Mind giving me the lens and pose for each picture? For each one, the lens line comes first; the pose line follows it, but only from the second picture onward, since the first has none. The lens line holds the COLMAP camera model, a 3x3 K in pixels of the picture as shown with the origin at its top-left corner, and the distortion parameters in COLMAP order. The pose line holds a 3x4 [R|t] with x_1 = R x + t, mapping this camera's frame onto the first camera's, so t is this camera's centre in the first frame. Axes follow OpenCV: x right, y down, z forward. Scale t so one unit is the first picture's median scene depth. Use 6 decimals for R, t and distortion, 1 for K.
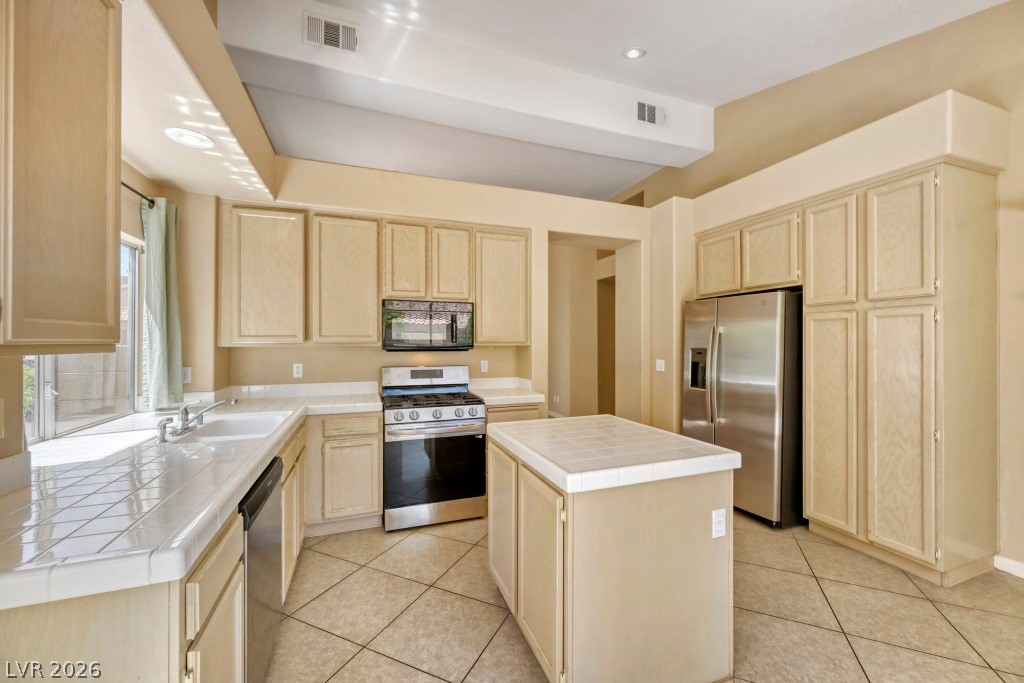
lens RADIAL K [[399.5, 0, 514.2], [0, 399.5, 342.3], [0, 0, 1]] dist [-0.002256, 0.000230]
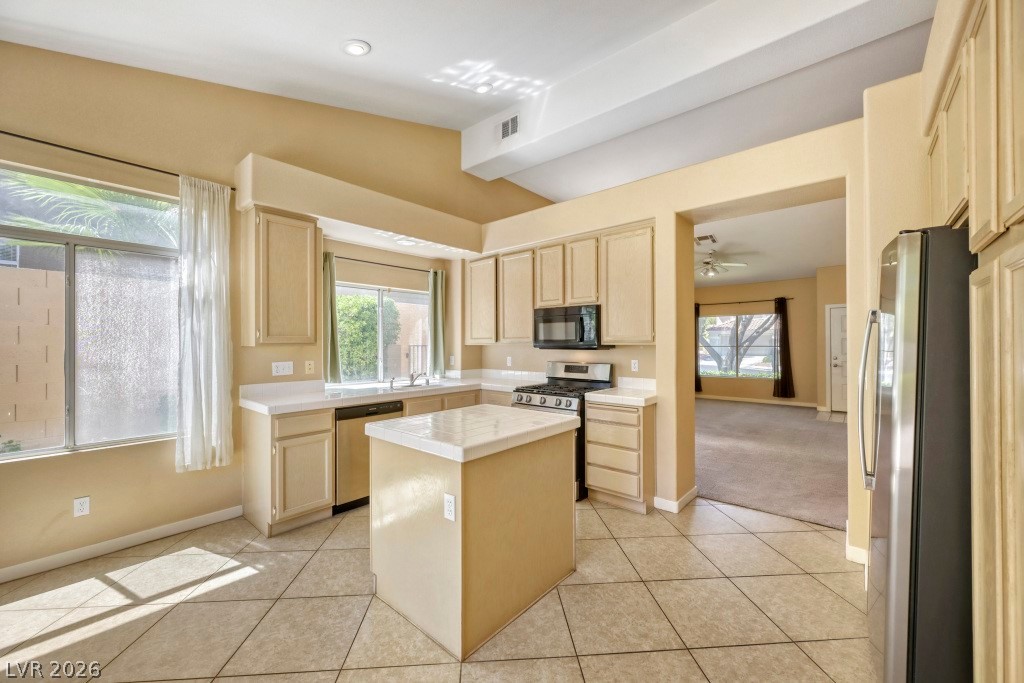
lens RADIAL K [[399.5, 0, 514.8], [0, 399.5, 341.7], [0, 0, 1]] dist [-0.002256, 0.000230]
pose [[0.476448, -0.004735, -0.879190, 0.832763], [0.003252, 0.999988, -0.003623, 0.003563], [0.879197, -0.001133, 0.476458, 0.340386]]
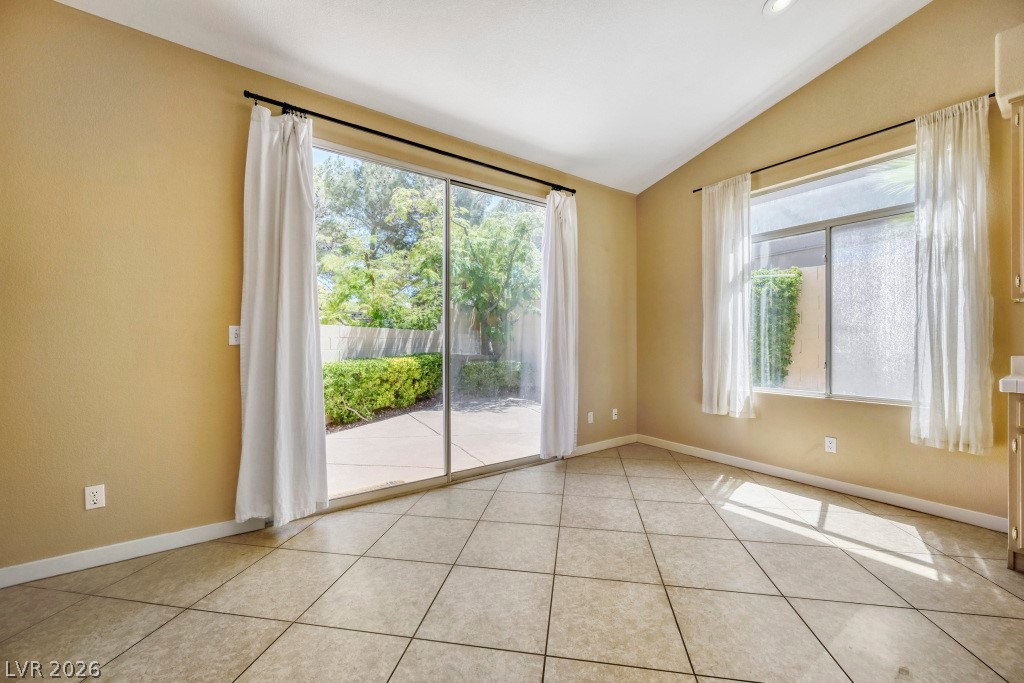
lens RADIAL K [[399.5, 0, 513.7], [0, 399.5, 342.1], [0, 0, 1]] dist [-0.002256, 0.000230]
pose [[-0.967443, -0.002076, -0.253079, 0.687749], [-0.001659, 0.999997, -0.001860, 0.087913], [0.253082, -0.001380, -0.967444, 0.701248]]
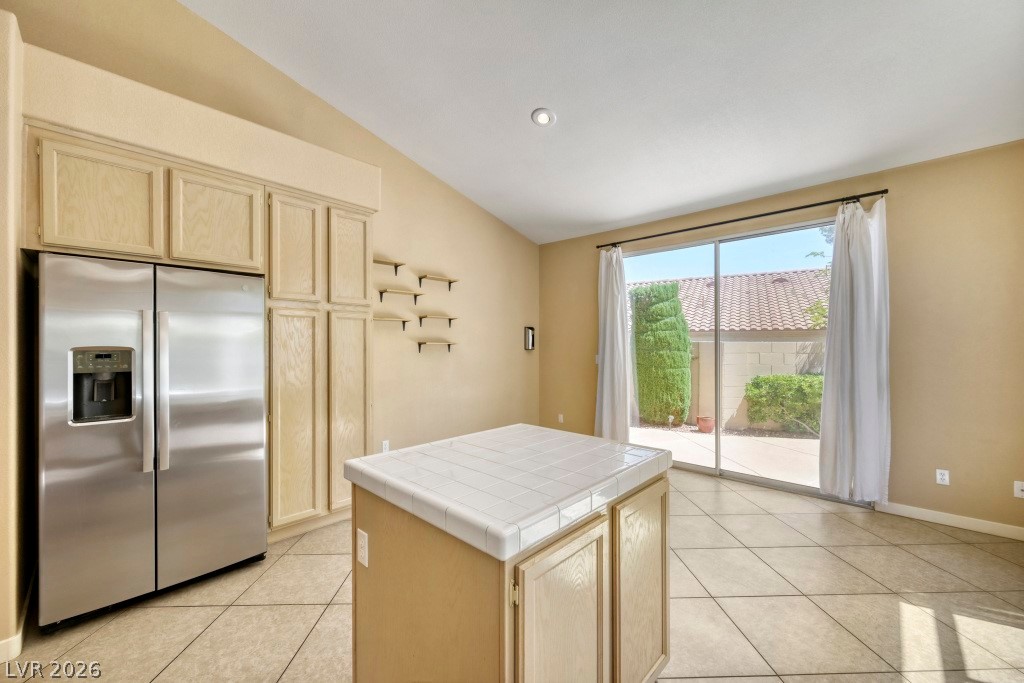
lens RADIAL K [[399.5, 0, 511.4], [0, 399.5, 344.0], [0, 0, 1]] dist [-0.002256, 0.000230]
pose [[-0.437054, -0.001155, 0.899435, -0.317001], [-0.002234, 0.999997, 0.000199, 0.010470], [-0.899433, -0.001922, -0.437055, 0.862959]]
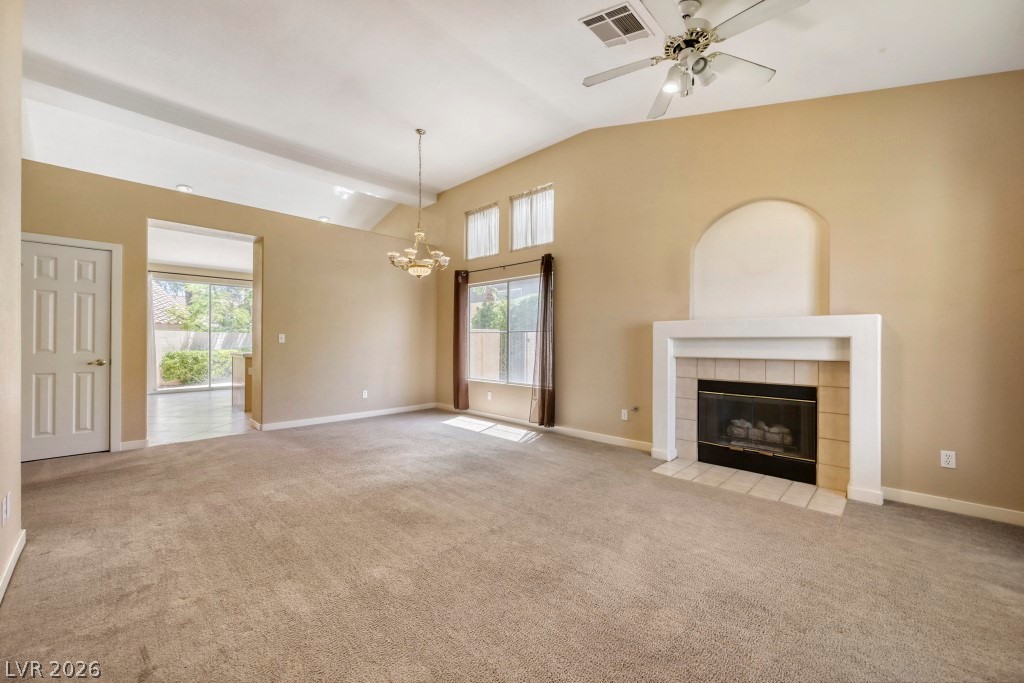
lens RADIAL K [[399.5, 0, 509.7], [0, 399.5, 341.6], [0, 0, 1]] dist [-0.002256, 0.000230]
pose [[-0.907341, -0.006685, -0.420343, -0.184009], [-0.006455, 0.999977, -0.001970, 0.084525], [0.420347, 0.000926, -0.907363, 3.286560]]
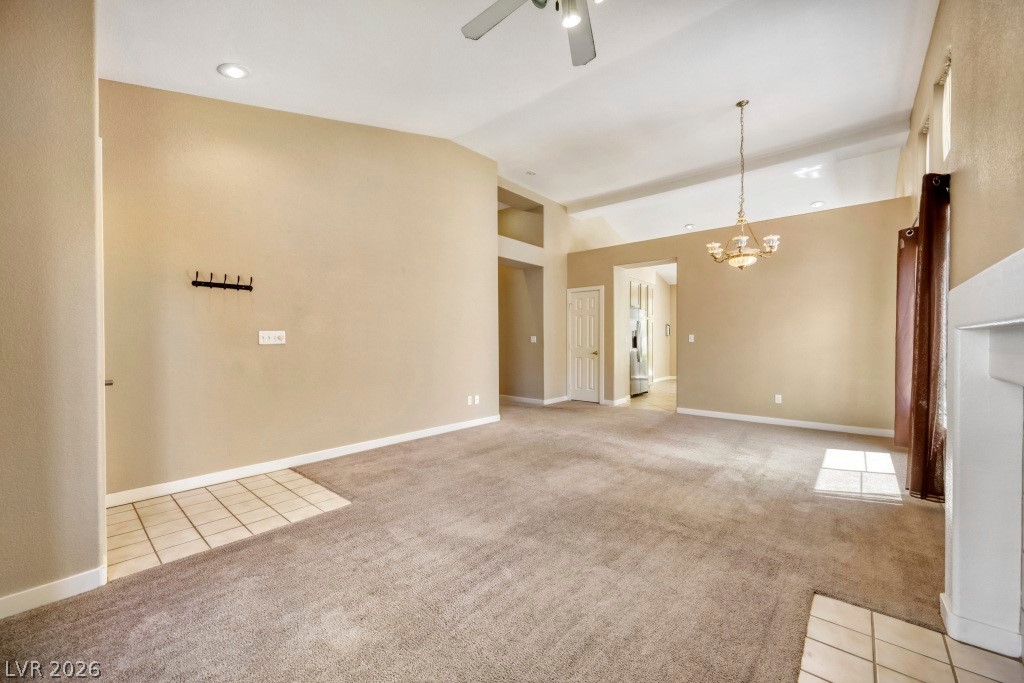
lens RADIAL K [[399.5, 0, 521.3], [0, 399.5, 339.4], [0, 0, 1]] dist [-0.002256, 0.000230]
pose [[-0.488873, 0.002518, 0.872351, -1.355242], [0.001773, 0.999997, -0.001893, 0.081913], [-0.872353, 0.000621, -0.488876, 3.072615]]
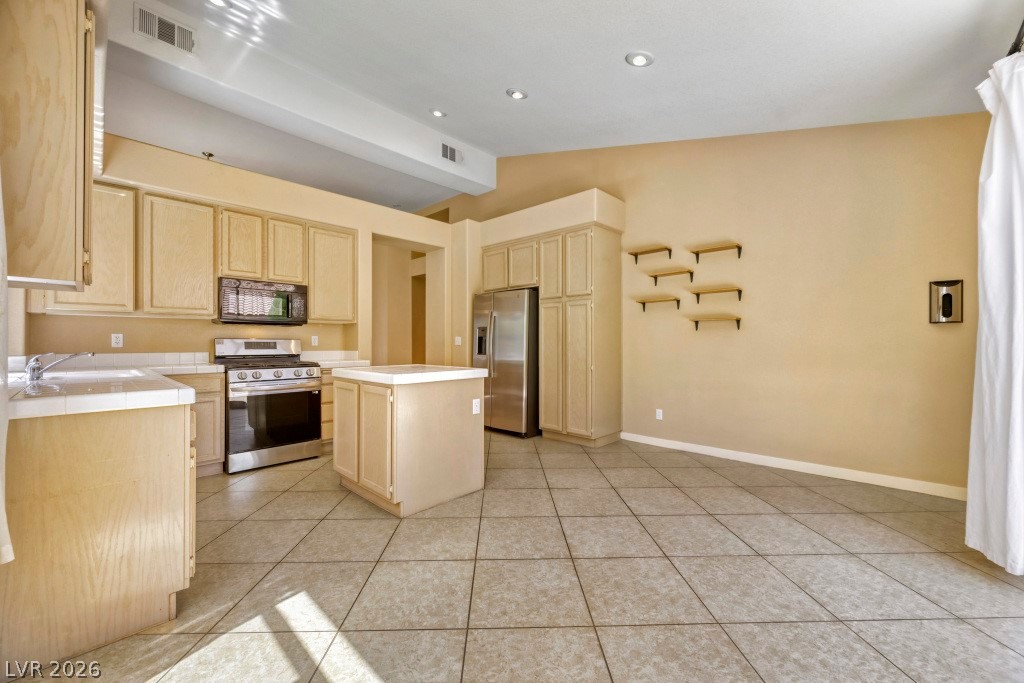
lens RADIAL K [[399.5, 0, 514.1], [0, 399.5, 340.8], [0, 0, 1]] dist [-0.002256, 0.000230]
pose [[0.898342, 0.001408, 0.439294, -0.080452], [-0.000099, 0.999995, -0.003002, 0.081285], [-0.439296, 0.002654, 0.898338, -0.404622]]
